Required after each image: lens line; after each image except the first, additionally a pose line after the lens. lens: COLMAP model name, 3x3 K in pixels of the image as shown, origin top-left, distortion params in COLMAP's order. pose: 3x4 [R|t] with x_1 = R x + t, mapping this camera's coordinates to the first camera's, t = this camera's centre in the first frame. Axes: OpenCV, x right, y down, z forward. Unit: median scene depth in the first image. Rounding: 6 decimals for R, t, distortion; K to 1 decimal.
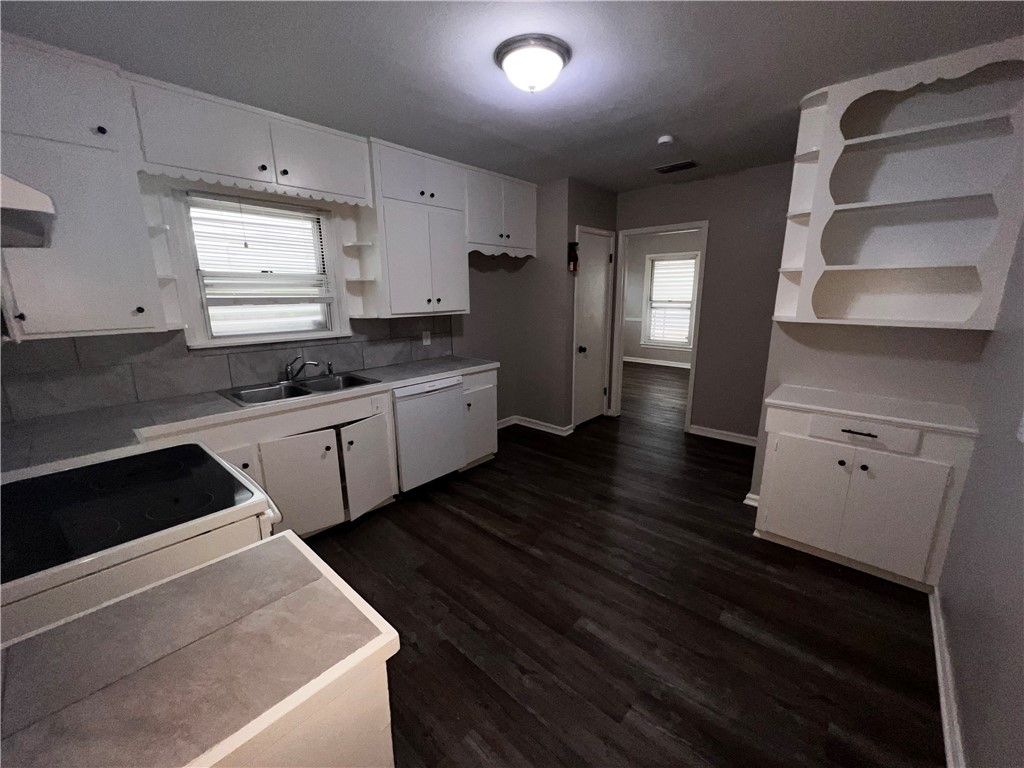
lens RADIAL K [[412.5, 0, 510.7], [0, 412.5, 384.6], [0, 0, 1]] dist [-0.001771, 0.000450]
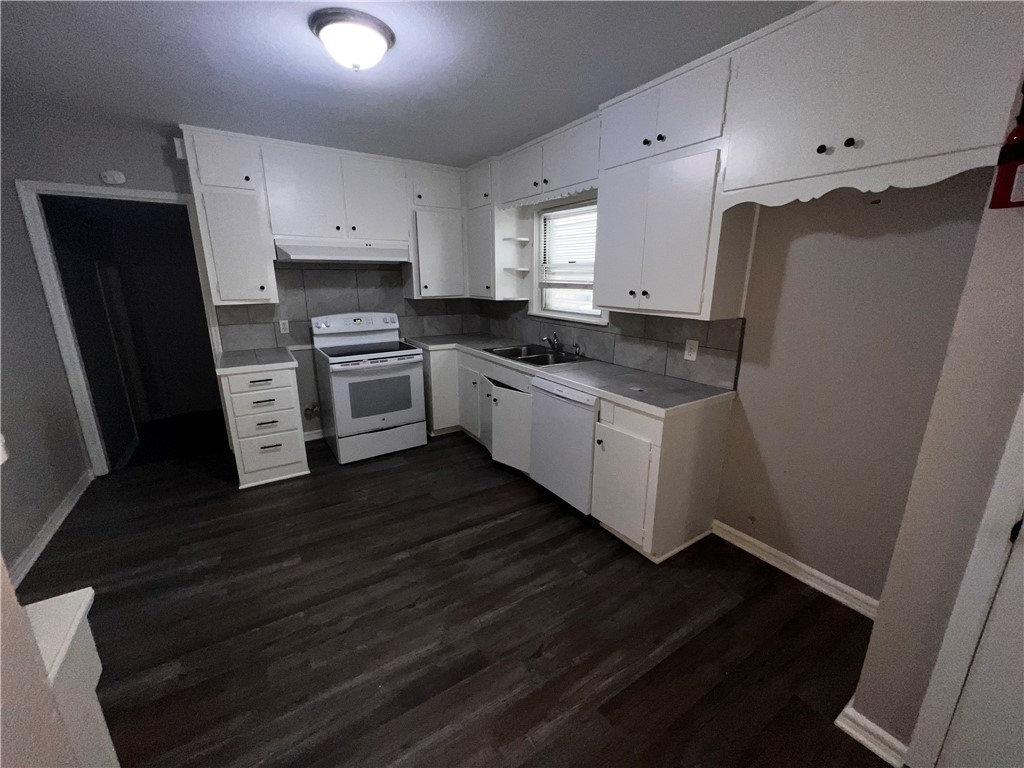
lens RADIAL K [[412.7, 0, 512.0], [0, 412.7, 384.0], [0, 0, 1]] dist [0.000541, 0.000208]
pose [[-0.260395, 0.248978, -0.932847, 0.635048], [-0.215446, 0.926833, 0.307513, -0.252446], [0.941158, 0.281053, -0.187701, 1.061599]]
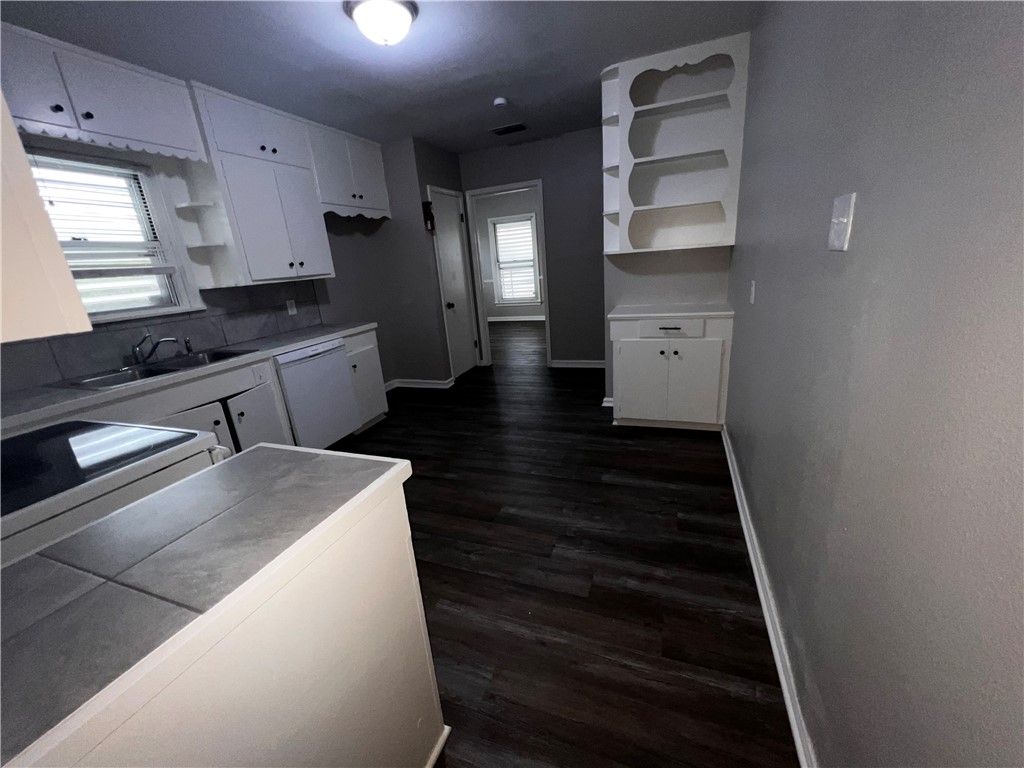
lens RADIAL K [[412.7, 0, 512.0], [0, 412.7, 384.0], [0, 0, 1]] dist [0.000541, 0.000208]
pose [[0.929503, -0.169602, 0.327504, -0.089351], [0.151093, 0.985166, 0.081358, 0.074593], [-0.336444, -0.026139, 0.941341, -0.088484]]
